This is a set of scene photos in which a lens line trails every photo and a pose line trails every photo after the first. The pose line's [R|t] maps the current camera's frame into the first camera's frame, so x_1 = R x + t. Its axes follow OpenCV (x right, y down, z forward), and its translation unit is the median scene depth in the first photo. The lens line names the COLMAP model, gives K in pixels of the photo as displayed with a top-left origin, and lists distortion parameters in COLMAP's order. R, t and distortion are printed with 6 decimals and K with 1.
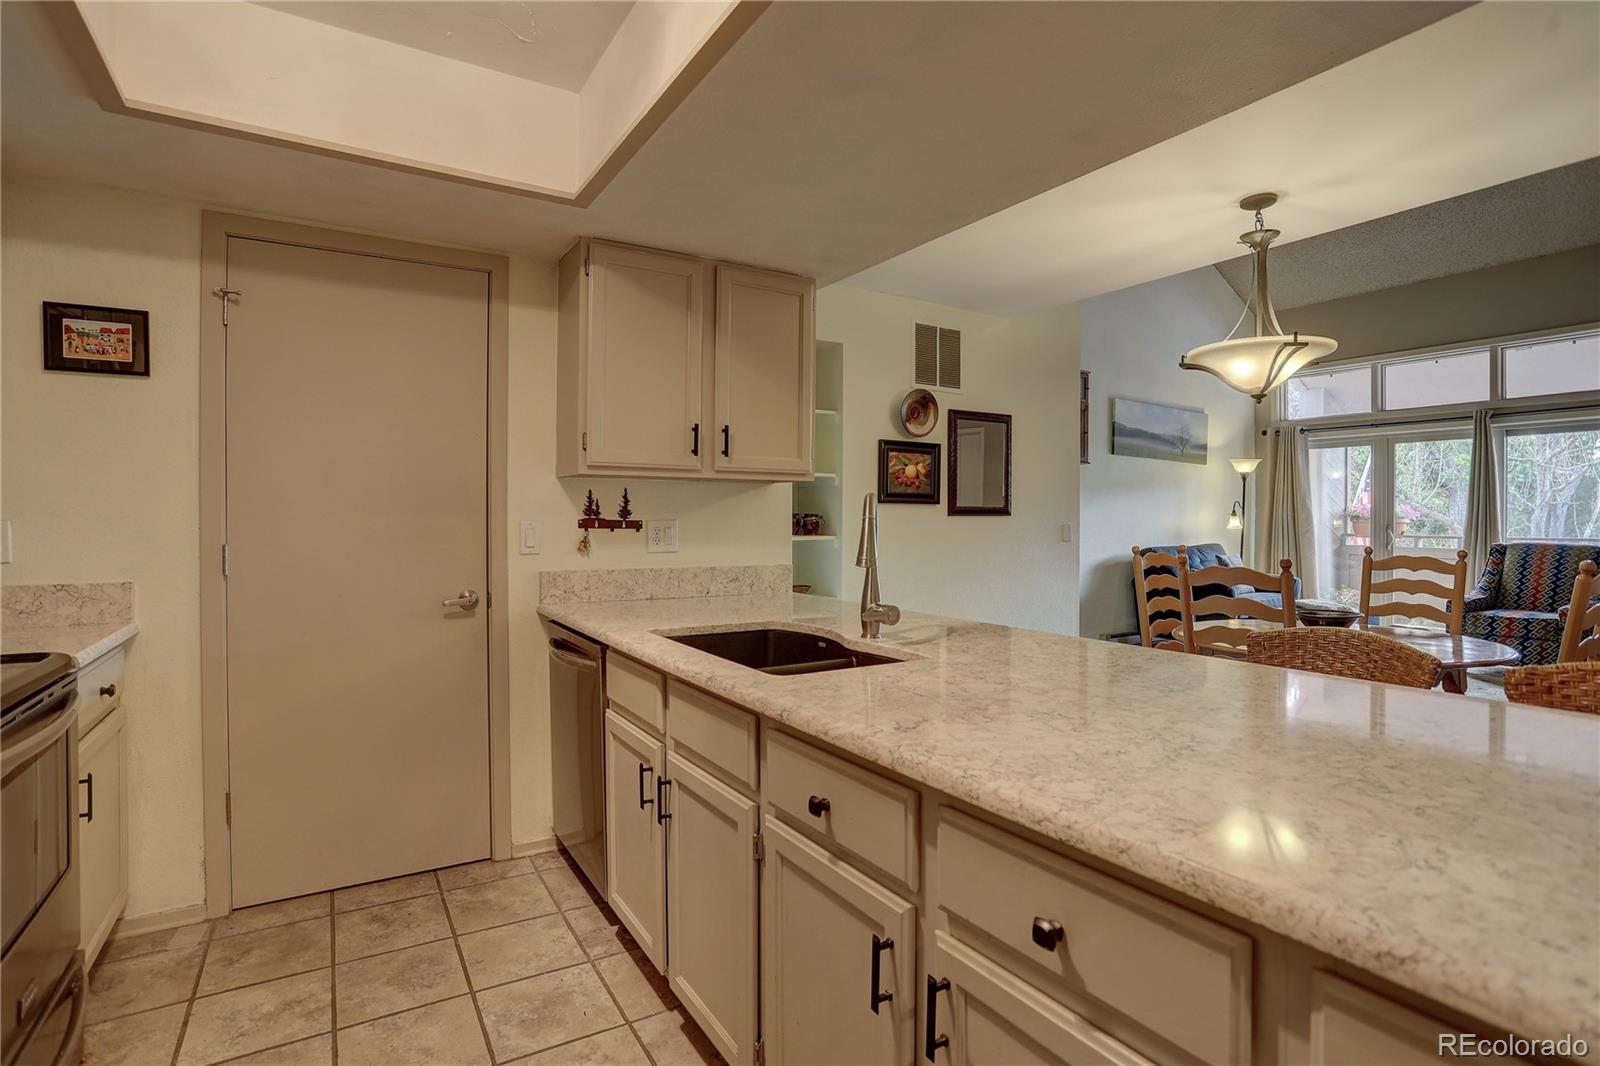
lens RADIAL K [[778.7, 0, 798.8], [0, 778.7, 522.8], [0, 0, 1]] dist [-0.038764, 0.008380]
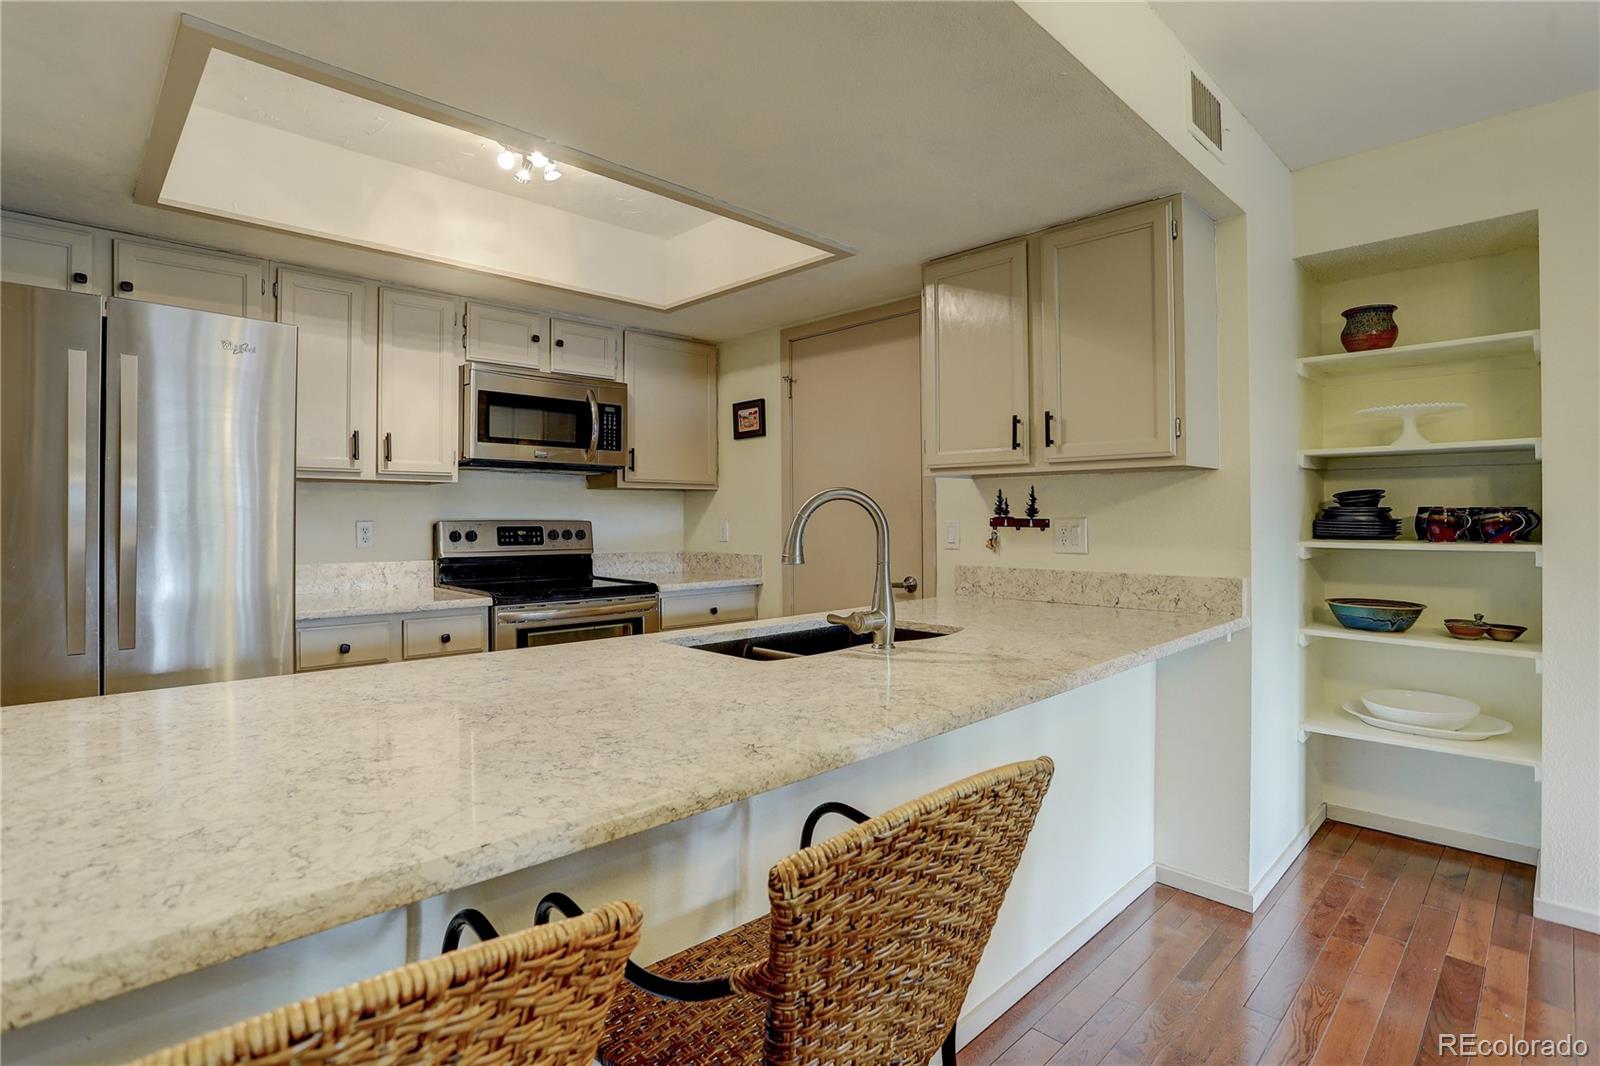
lens RADIAL K [[778.7, 0, 785.1], [0, 778.7, 527.2], [0, 0, 1]] dist [-0.038764, 0.008380]
pose [[0.246024, 0.006051, -0.969245, 0.659843], [-0.002006, 0.999982, 0.005734, 0.002390], [0.969262, 0.000534, 0.246032, 0.466237]]
